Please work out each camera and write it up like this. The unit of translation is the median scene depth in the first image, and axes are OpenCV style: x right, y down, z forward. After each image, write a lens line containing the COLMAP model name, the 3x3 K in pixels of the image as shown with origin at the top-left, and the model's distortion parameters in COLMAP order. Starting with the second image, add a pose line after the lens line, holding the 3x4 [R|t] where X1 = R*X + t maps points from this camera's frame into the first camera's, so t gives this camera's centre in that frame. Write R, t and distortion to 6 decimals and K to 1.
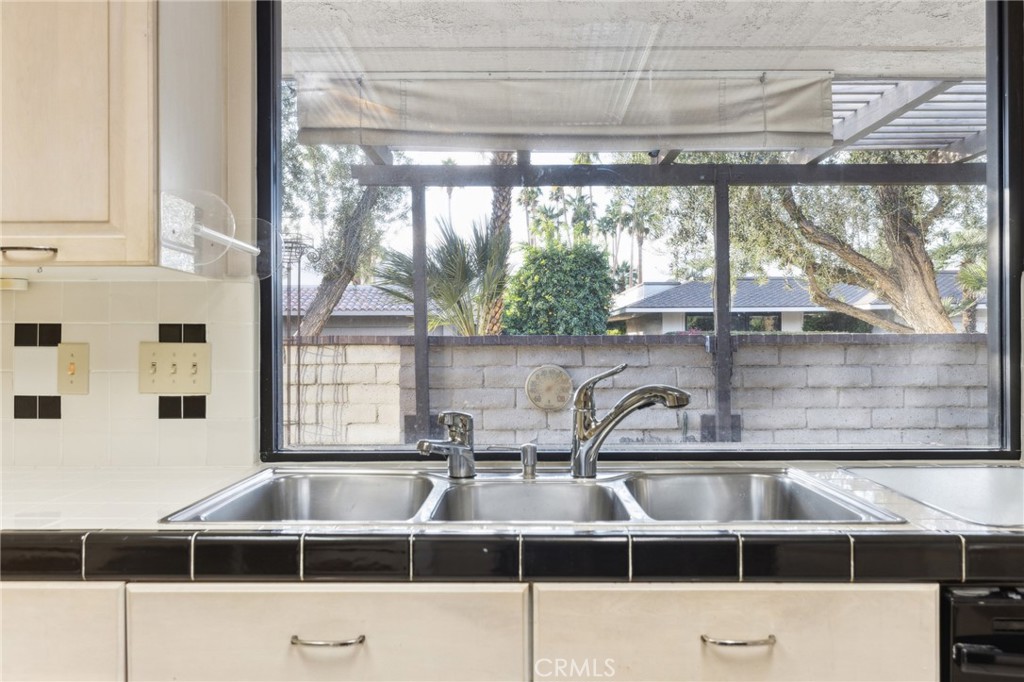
lens RADIAL K [[727.3, 0, 512.0], [0, 727.3, 341.0], [0, 0, 1]] dist [0.031784, -0.000502]
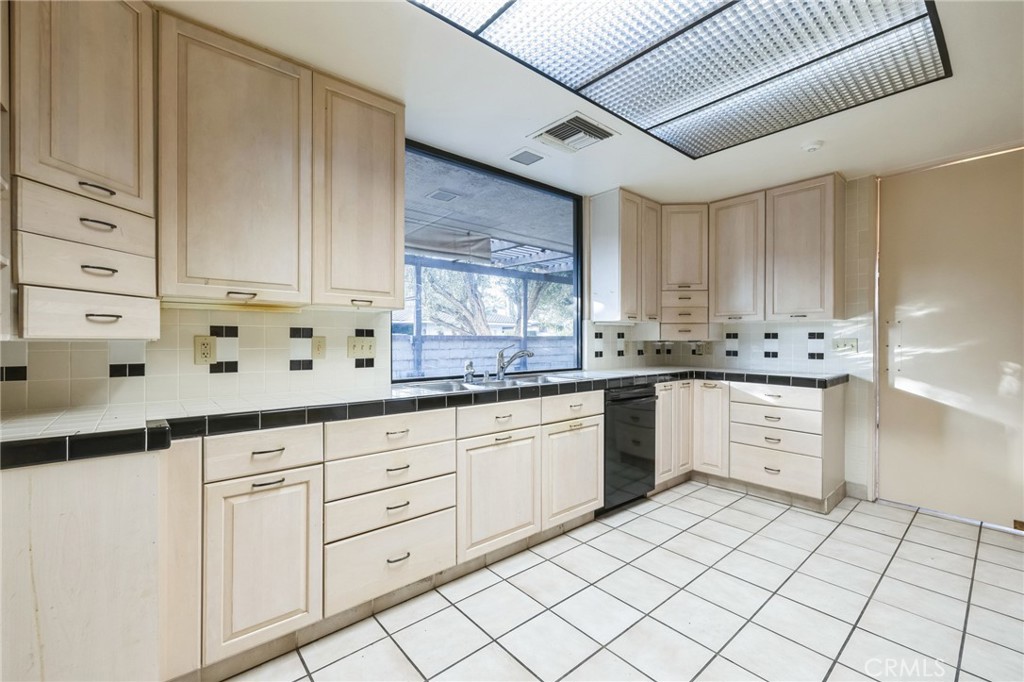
lens RADIAL K [[434.1, 0, 512.0], [0, 434.1, 341.0], [0, 0, 1]] dist [0.000173, 0.000197]
pose [[0.748938, 0.002333, 0.662636, -1.045602], [-0.006267, 0.999974, 0.003563, 0.007885], [-0.662610, -0.006822, 0.748933, -0.423550]]
